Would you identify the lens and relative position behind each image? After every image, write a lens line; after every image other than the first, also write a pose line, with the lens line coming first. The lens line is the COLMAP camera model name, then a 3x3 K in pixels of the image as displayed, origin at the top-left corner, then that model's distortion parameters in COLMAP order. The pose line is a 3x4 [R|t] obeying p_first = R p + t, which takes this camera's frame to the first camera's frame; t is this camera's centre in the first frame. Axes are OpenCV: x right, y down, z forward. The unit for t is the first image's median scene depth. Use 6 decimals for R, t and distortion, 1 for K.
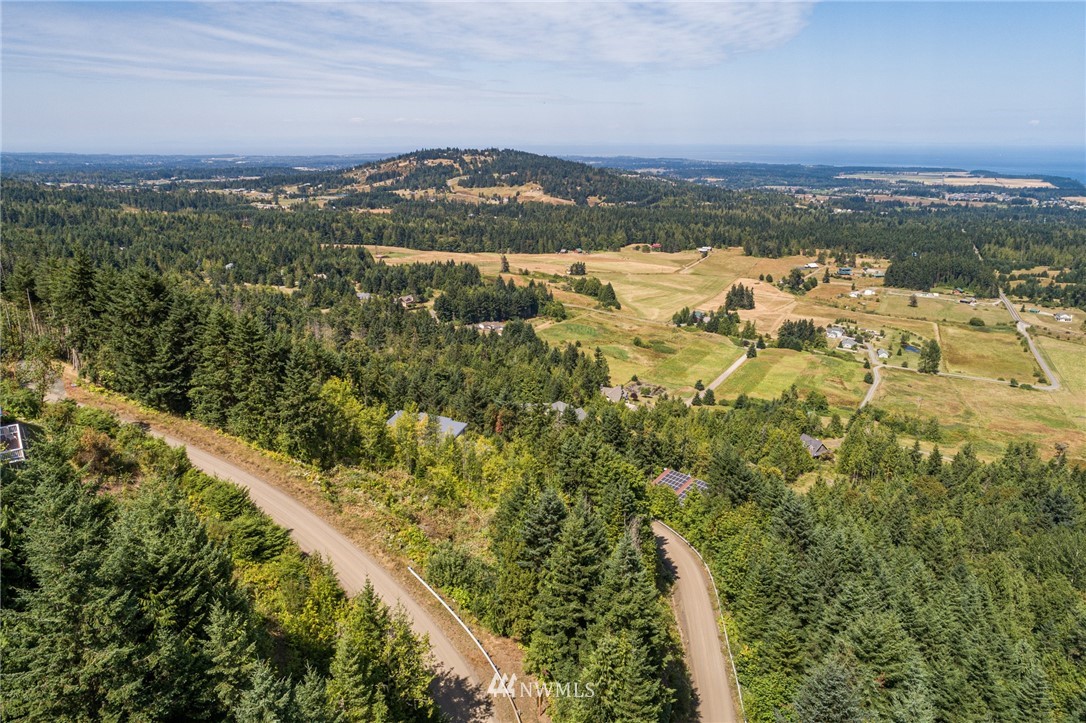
lens RADIAL K [[747.8, 0, 543.0], [0, 747.8, 361.5], [0, 0, 1]] dist [0.001319, 0.009878]
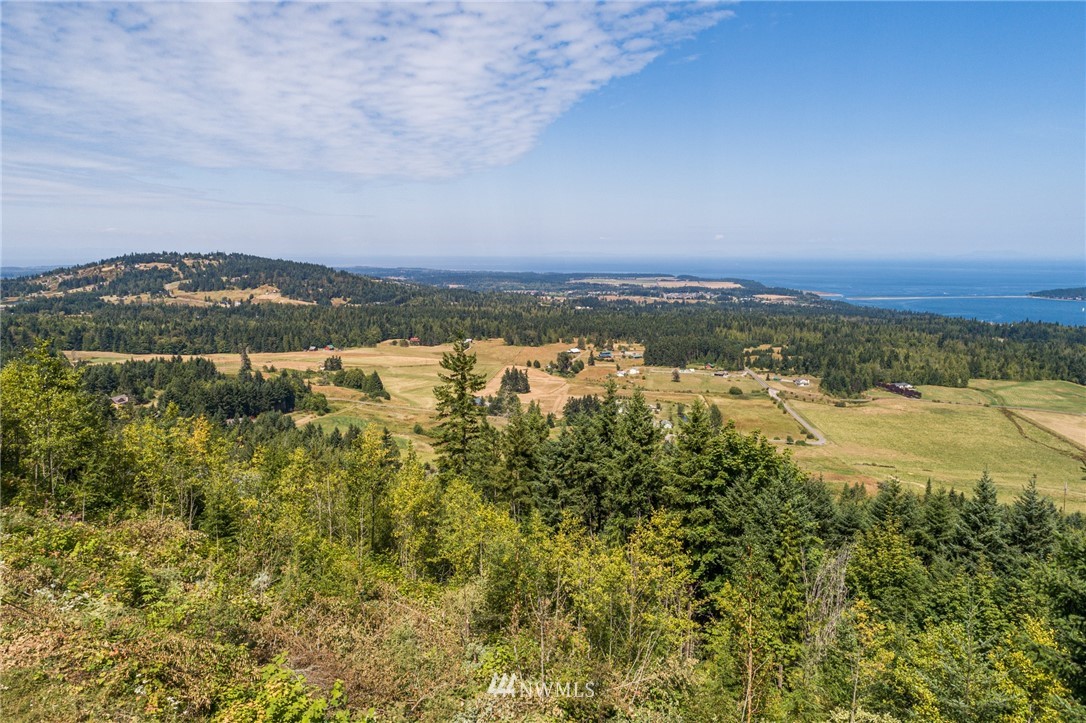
lens RADIAL K [[765.8, 0, 543.0], [0, 765.8, 361.5], [0, 0, 1]] dist [-0.000490, 0.011268]
pose [[0.944088, -0.048524, 0.326103, -0.012502], [0.095132, 0.987132, -0.128529, 0.012491], [-0.315670, 0.152366, 0.936556, 0.056272]]
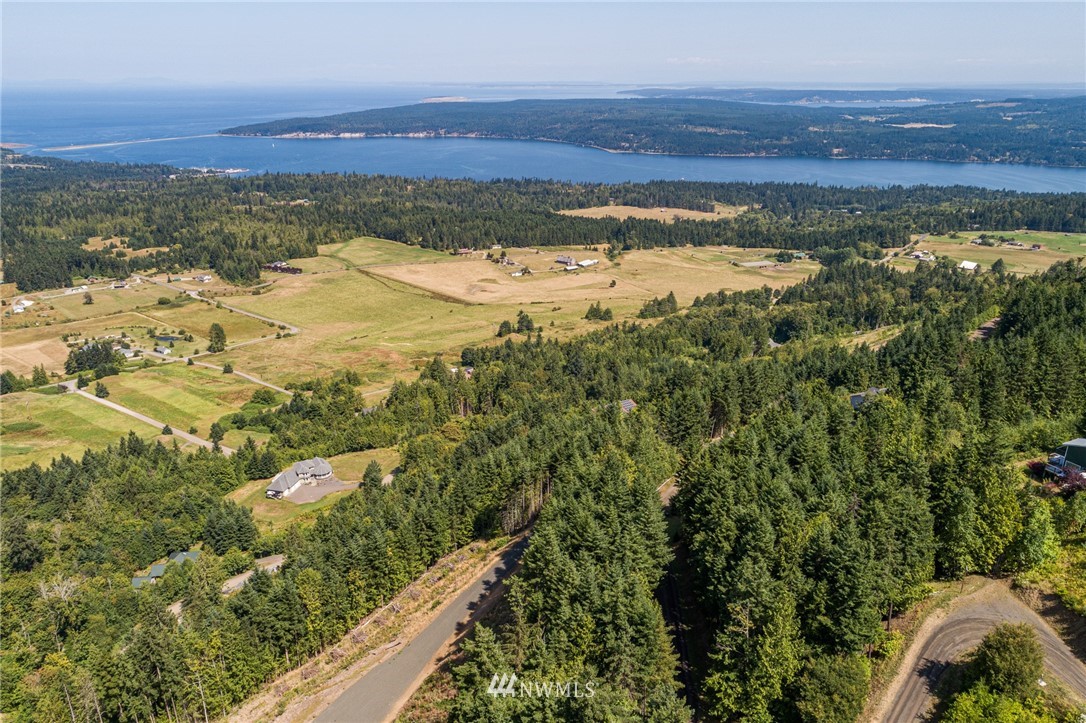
lens RADIAL K [[747.8, 0, 543.0], [0, 747.8, 361.5], [0, 0, 1]] dist [0.001319, 0.009878]
pose [[0.251989, -0.345855, 0.903817, -0.231802], [0.283470, 0.919369, 0.272773, -0.078866], [-0.925282, 0.187469, 0.329711, 0.073213]]
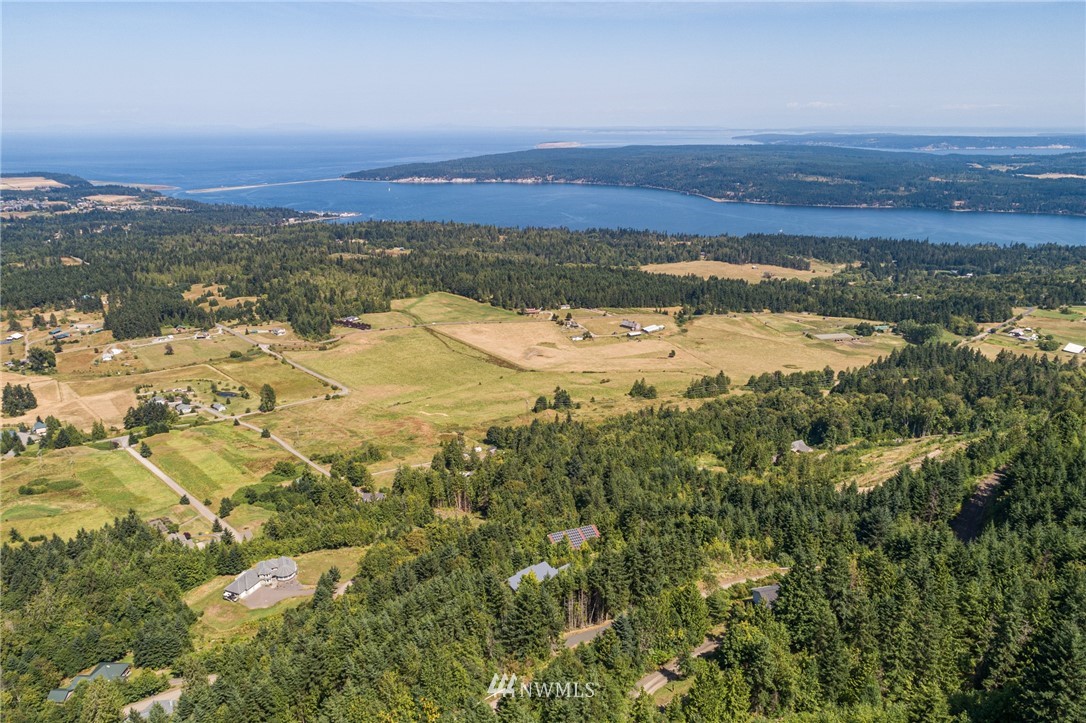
lens RADIAL K [[747.8, 0, 543.0], [0, 747.8, 361.5], [0, 0, 1]] dist [0.001319, 0.009878]
pose [[0.389192, -0.282589, 0.876740, -0.194281], [0.271248, 0.944740, 0.184098, -0.088070], [-0.880315, 0.166164, 0.444337, 0.024645]]
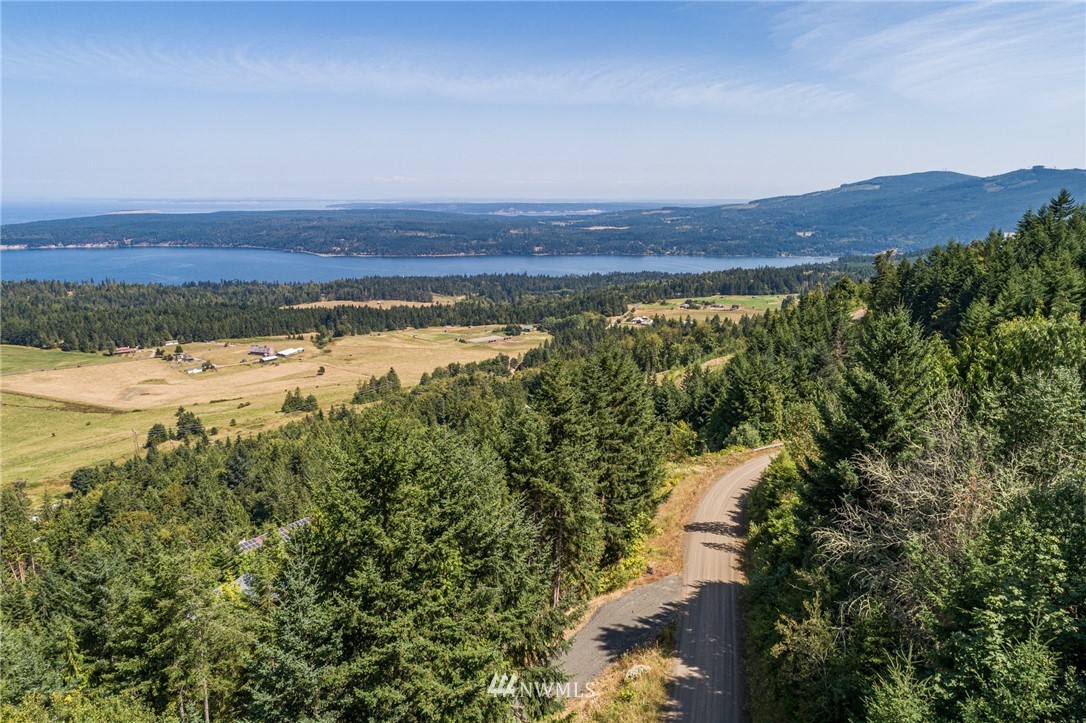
lens RADIAL K [[735.9, 0, 541.3], [0, 735.9, 361.4], [0, 0, 1]] dist [0.001396, 0.007376]
pose [[-0.116431, -0.223974, 0.967615, -0.101913], [0.286688, 0.925193, 0.248651, -0.026799], [-0.950923, 0.306355, -0.043510, 0.094806]]
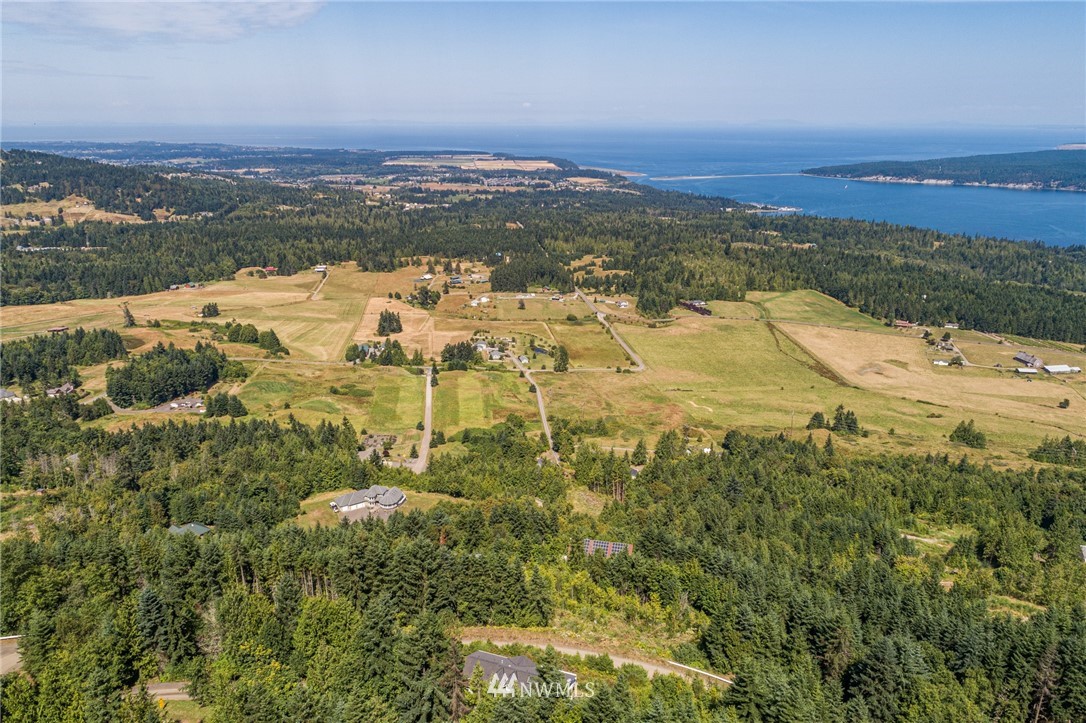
lens RADIAL K [[749.7, 0, 547.5], [0, 749.7, 361.7], [0, 0, 1]] dist [0.005547, 0.006840]
pose [[0.835581, -0.166128, 0.523647, -0.091565], [0.154566, 0.985769, 0.066095, -0.047538], [-0.527175, 0.025710, 0.849367, -0.038608]]
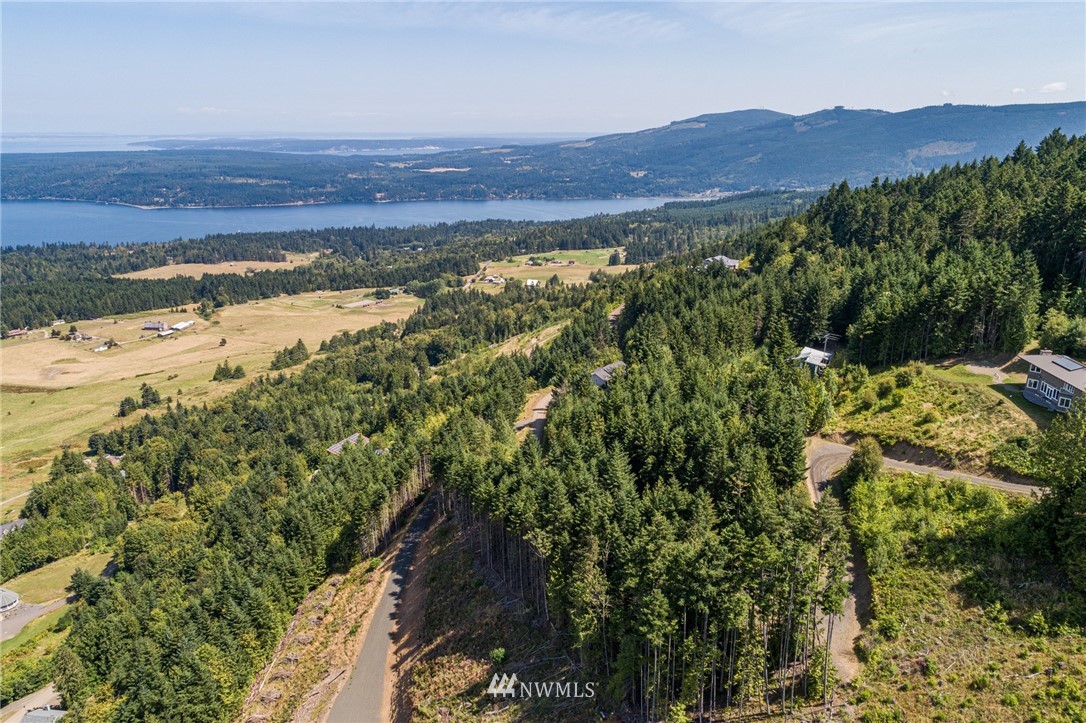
lens RADIAL K [[749.2, 0, 533.0], [0, 749.2, 363.2], [0, 0, 1]] dist [0.003357, 0.006130]
pose [[-0.311894, -0.286975, 0.905741, -0.254952], [0.279716, 0.883312, 0.376189, -0.095988], [-0.908009, 0.370682, -0.195228, 0.125284]]
